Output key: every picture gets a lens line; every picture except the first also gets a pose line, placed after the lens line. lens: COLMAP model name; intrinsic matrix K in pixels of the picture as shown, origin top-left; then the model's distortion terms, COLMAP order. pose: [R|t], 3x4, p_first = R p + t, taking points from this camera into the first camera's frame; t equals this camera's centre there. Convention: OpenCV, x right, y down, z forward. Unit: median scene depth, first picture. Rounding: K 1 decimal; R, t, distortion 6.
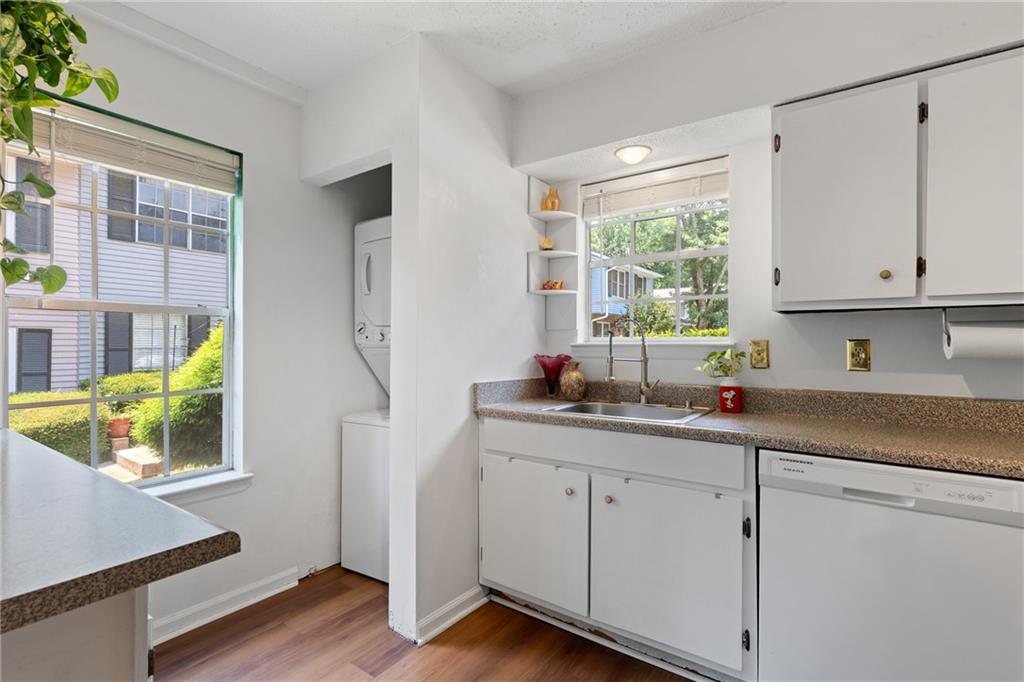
lens RADIAL K [[489.3, 0, 516.5], [0, 489.3, 342.4], [0, 0, 1]] dist [0.003313, -0.000378]
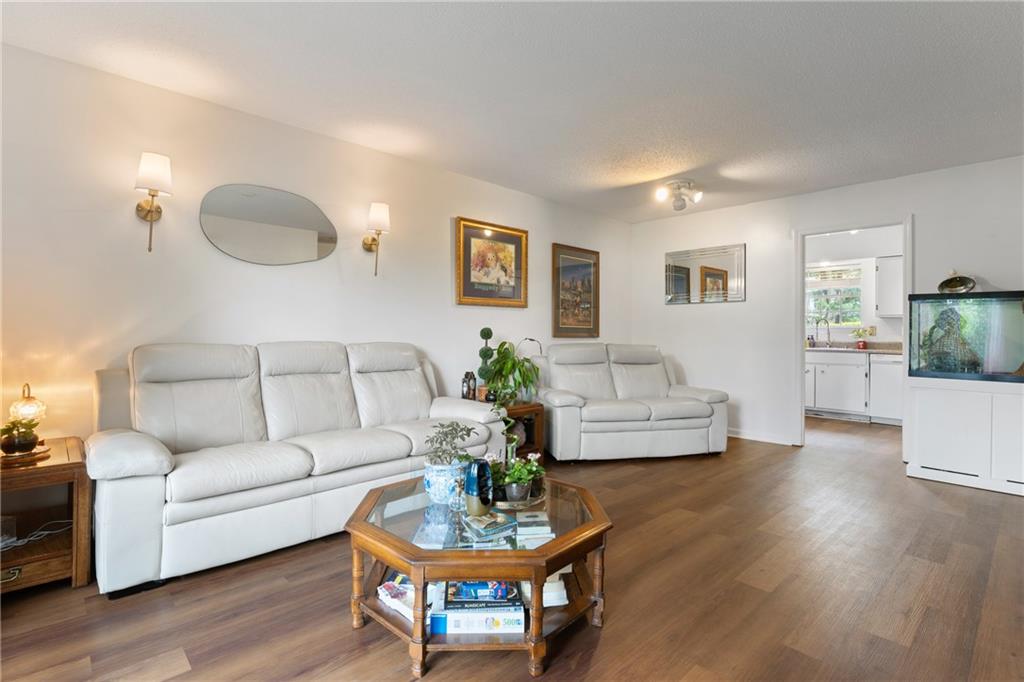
lens RADIAL K [[489.3, 0, 506.5], [0, 489.3, 337.7], [0, 0, 1]] dist [0.003313, -0.000378]
pose [[0.977681, 0.001862, -0.210085, -1.249894], [0.000761, 0.999923, 0.012402, 0.031142], [0.210092, -0.012285, 0.977604, -2.822726]]
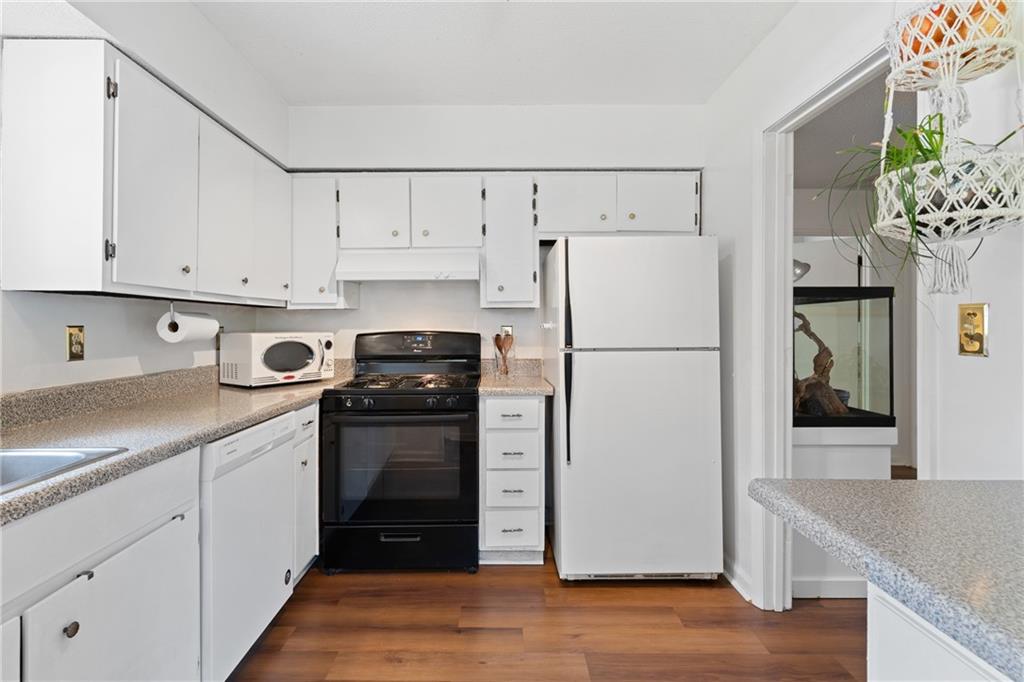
lens RADIAL K [[489.3, 0, 499.5], [0, 489.3, 322.3], [0, 0, 1]] dist [0.003313, -0.000378]
pose [[-0.569057, 0.003856, 0.822289, -0.495878], [-0.001569, 0.999982, -0.005775, -0.008619], [-0.822296, -0.004577, -0.569041, 0.893300]]
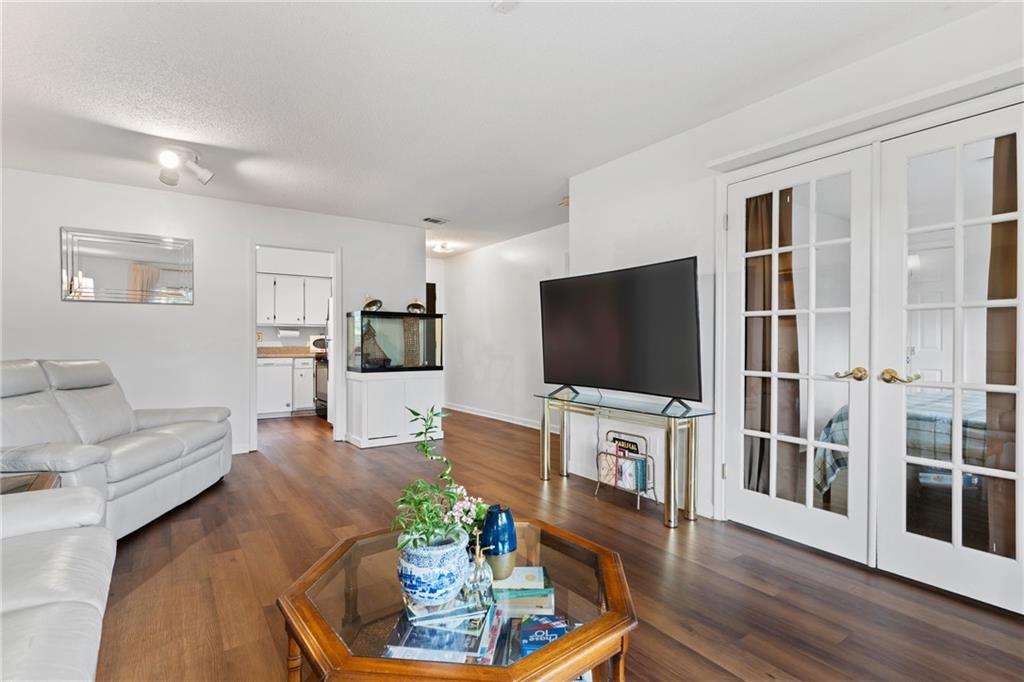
lens RADIAL K [[489.3, 0, 509.4], [0, 489.3, 339.0], [0, 0, 1]] dist [0.003313, -0.000378]
pose [[0.337639, -0.005531, 0.941259, -2.263292], [0.001139, 0.999984, 0.005468, 0.022053], [-0.941275, -0.000774, 0.337640, -2.150690]]
